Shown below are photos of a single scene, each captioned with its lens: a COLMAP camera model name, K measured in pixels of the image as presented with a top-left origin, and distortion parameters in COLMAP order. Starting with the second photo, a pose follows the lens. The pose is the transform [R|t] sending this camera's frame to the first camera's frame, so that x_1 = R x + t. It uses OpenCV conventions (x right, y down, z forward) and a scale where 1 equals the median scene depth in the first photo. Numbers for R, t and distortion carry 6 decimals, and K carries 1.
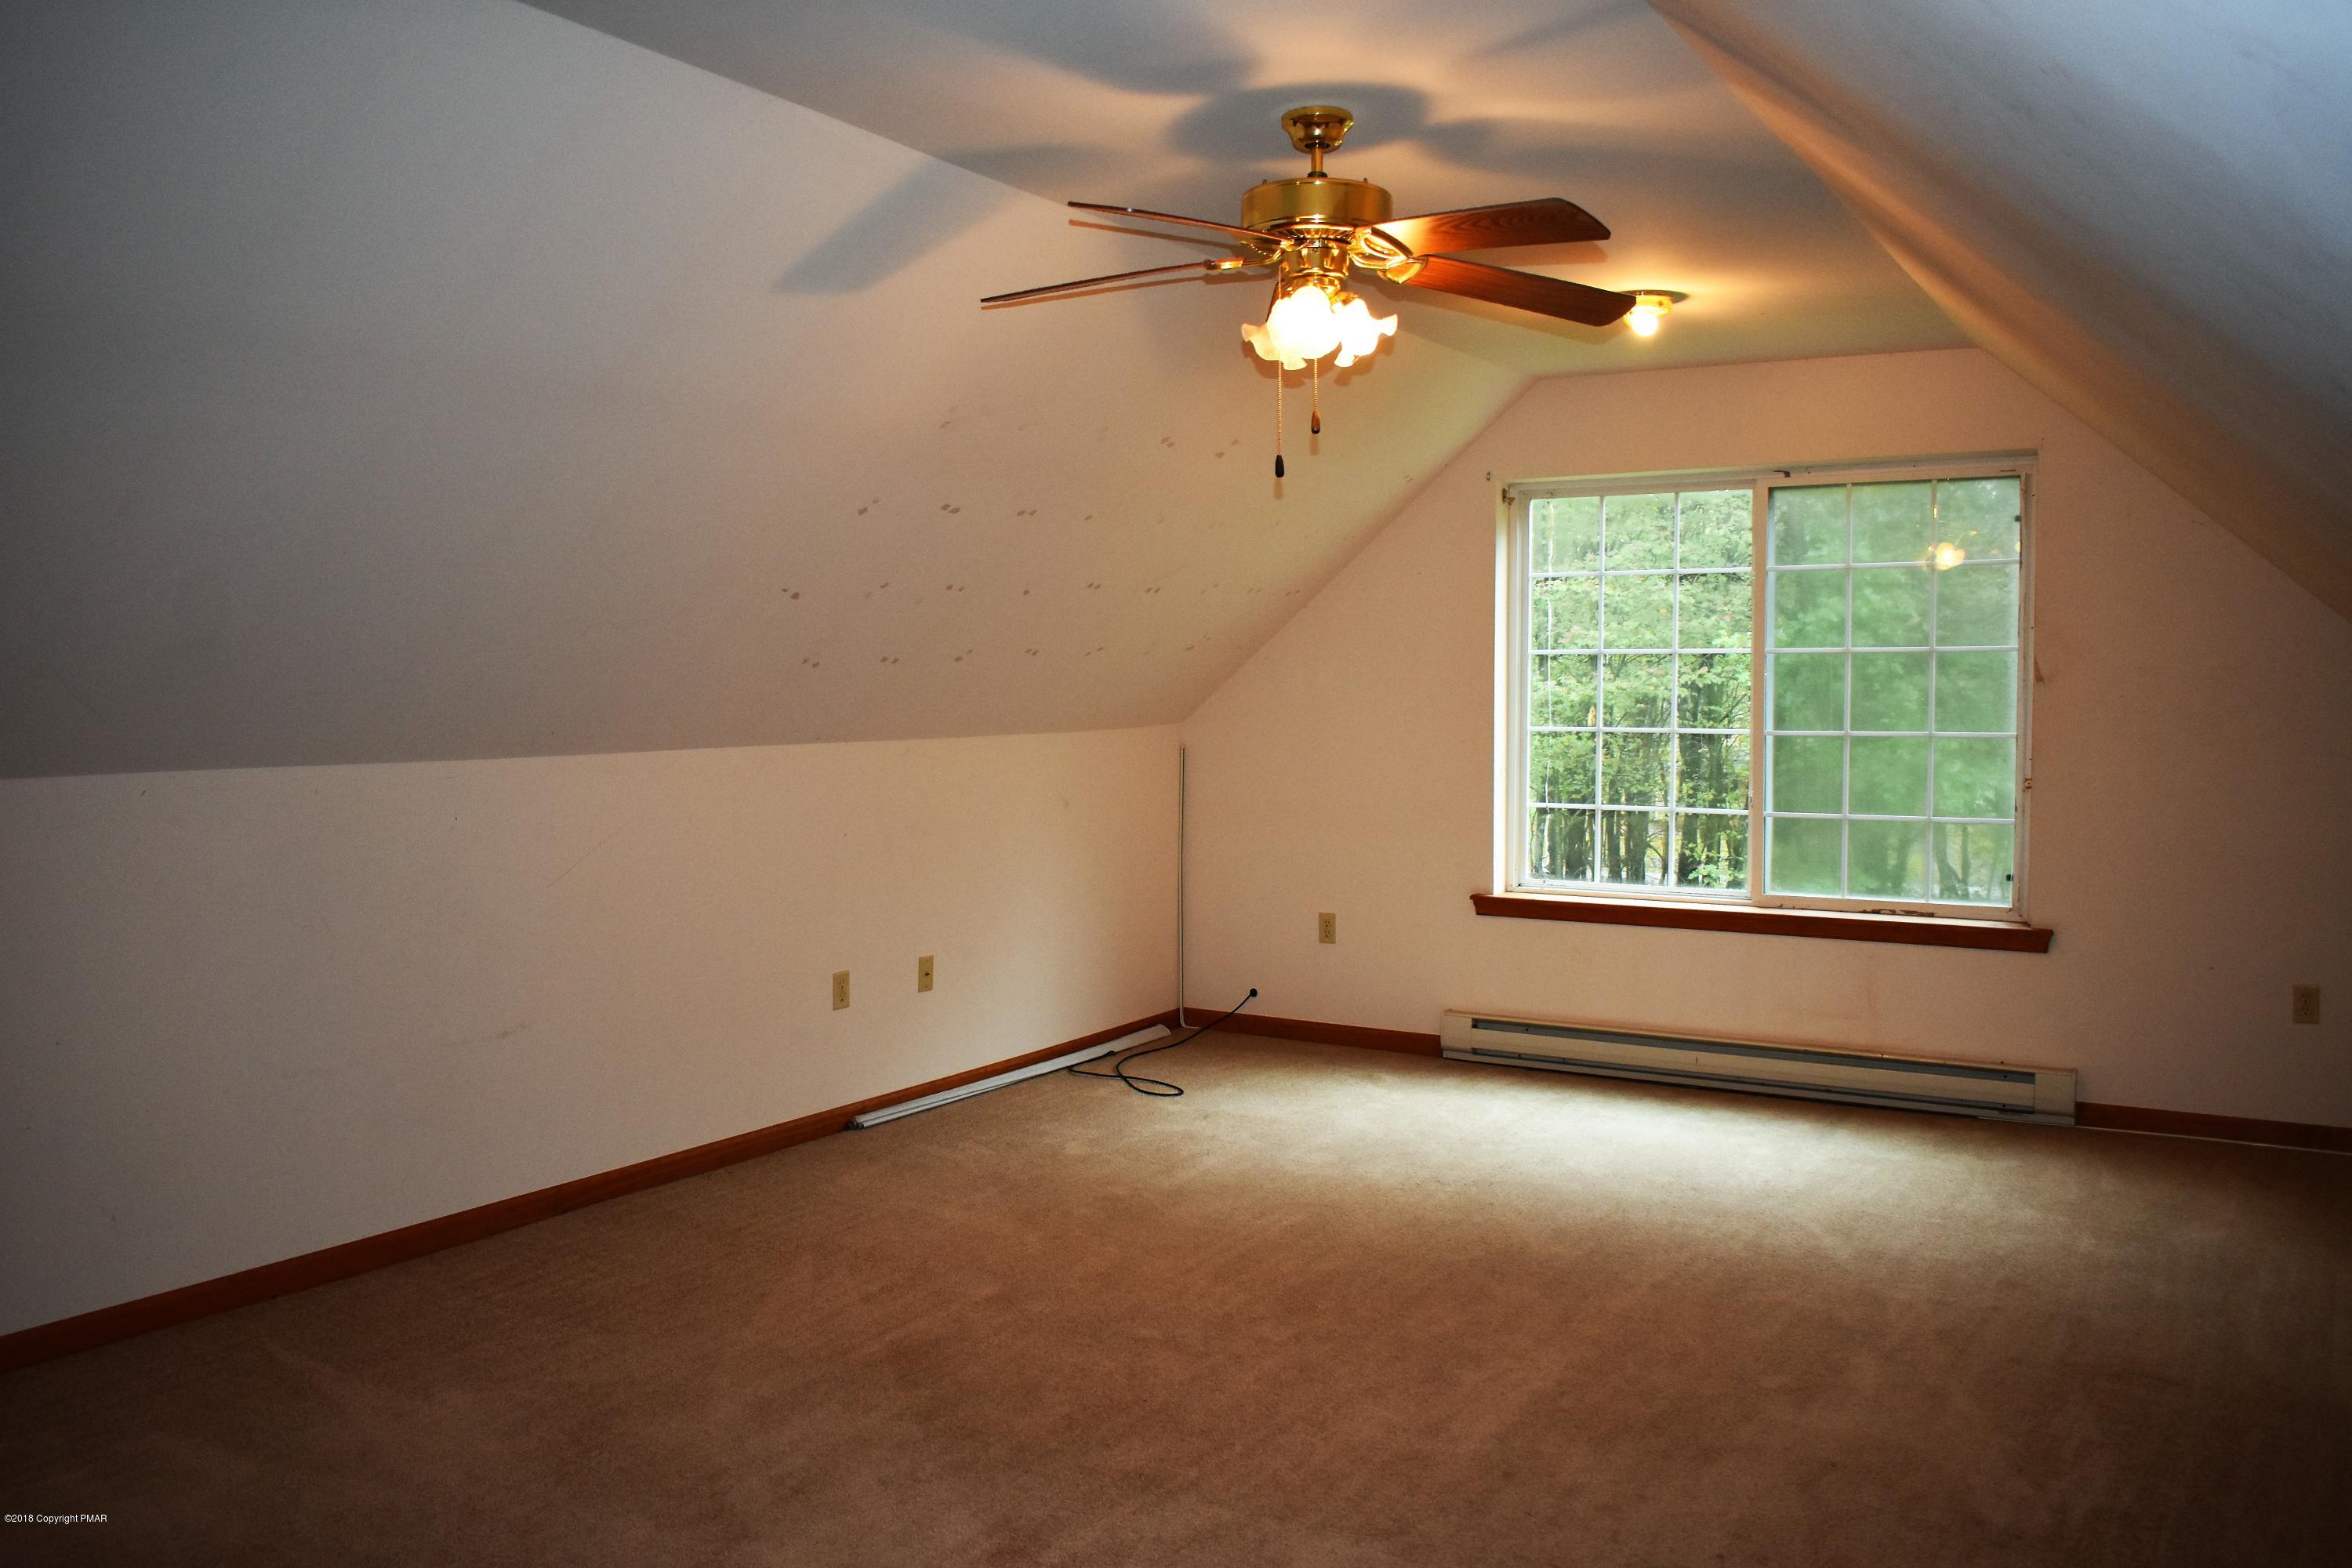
lens RADIAL K [[1817.6, 0, 1237.0], [0, 1817.6, 775.2], [0, 0, 1]] dist [-0.093571, 0.011986]
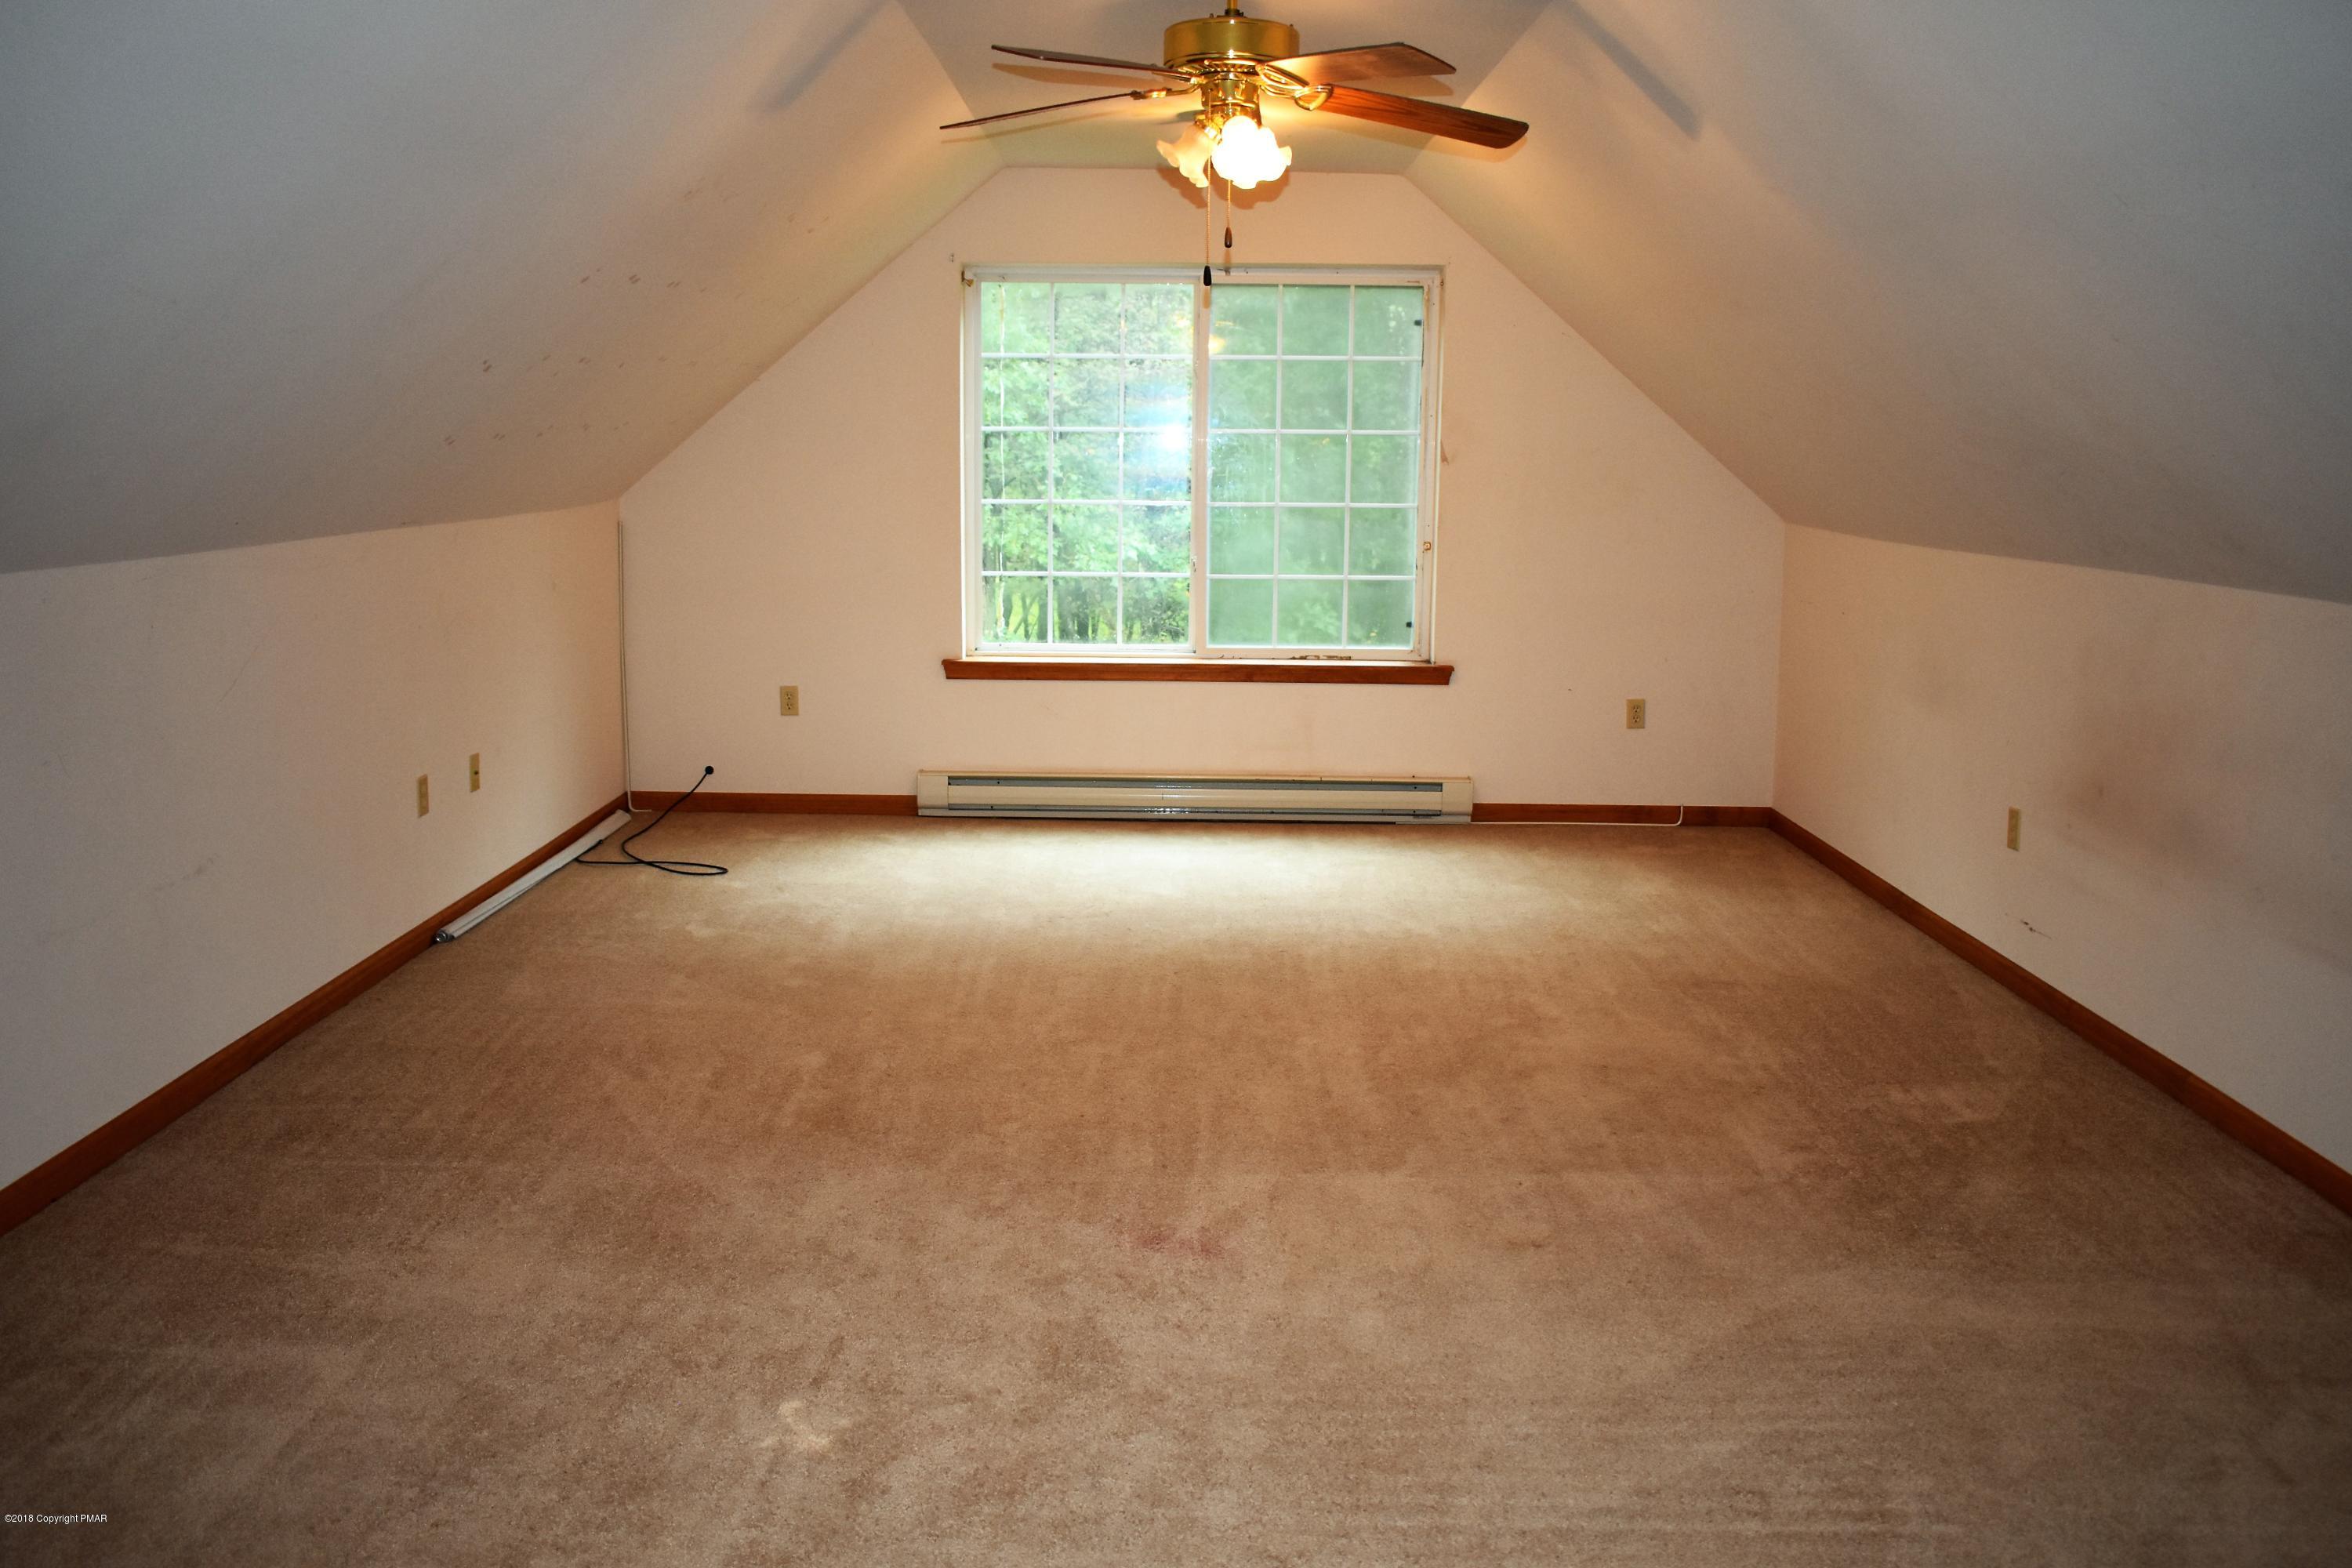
lens RADIAL K [[1817.6, 0, 1237.0], [0, 1817.6, 775.2], [0, 0, 1]] dist [-0.093571, 0.011986]
pose [[0.854726, -0.080856, 0.512744, -0.306279], [0.013751, 0.990974, 0.133348, -0.007237], [-0.518898, -0.106926, 0.848123, 0.007273]]
